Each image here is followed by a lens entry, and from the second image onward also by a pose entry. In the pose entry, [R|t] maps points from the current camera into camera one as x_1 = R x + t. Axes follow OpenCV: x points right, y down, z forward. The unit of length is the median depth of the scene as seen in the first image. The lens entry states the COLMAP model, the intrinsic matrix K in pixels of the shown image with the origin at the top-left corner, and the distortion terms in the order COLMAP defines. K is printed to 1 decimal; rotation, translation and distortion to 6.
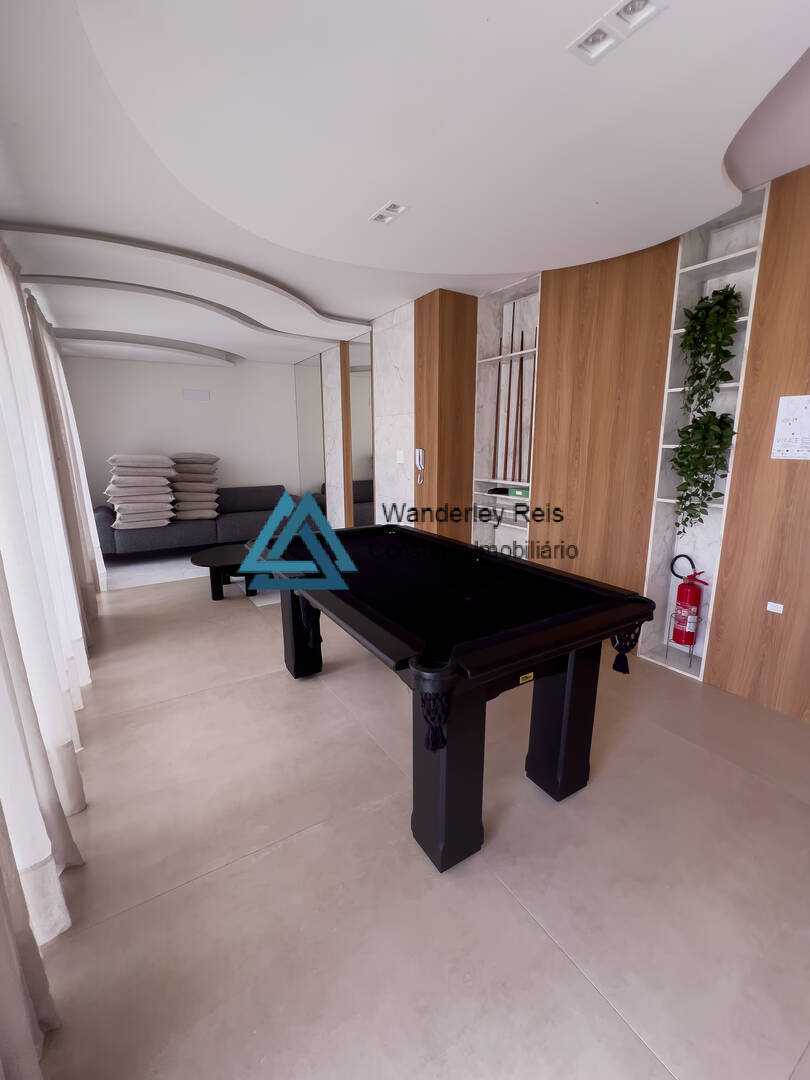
lens RADIAL K [[446.2, 0, 405.8], [0, 446.2, 542.6], [0, 0, 1]] dist [-0.015502, 0.004802]
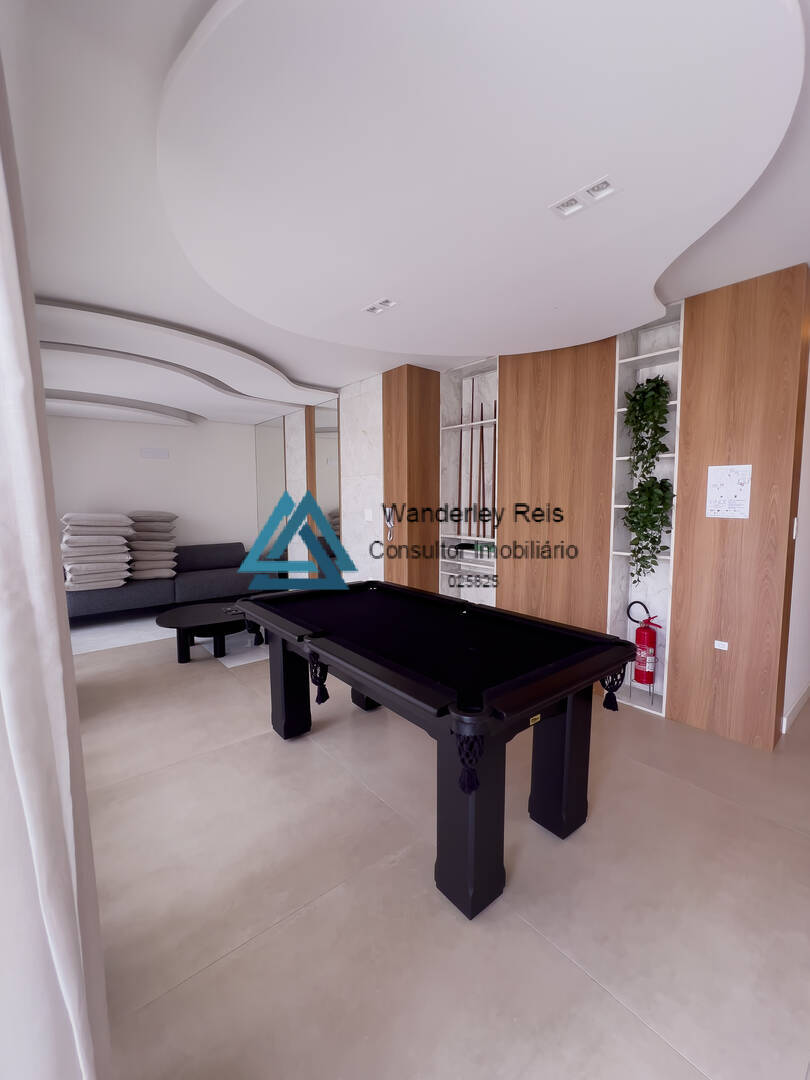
lens RADIAL K [[446.2, 0, 402.8], [0, 446.2, 546.0], [0, 0, 1]] dist [-0.015502, 0.004802]
pose [[0.992089, -0.014197, 0.124729, -0.107585], [0.027961, 0.993615, -0.109308, -0.005446], [-0.122381, 0.111930, 0.986151, -0.050780]]
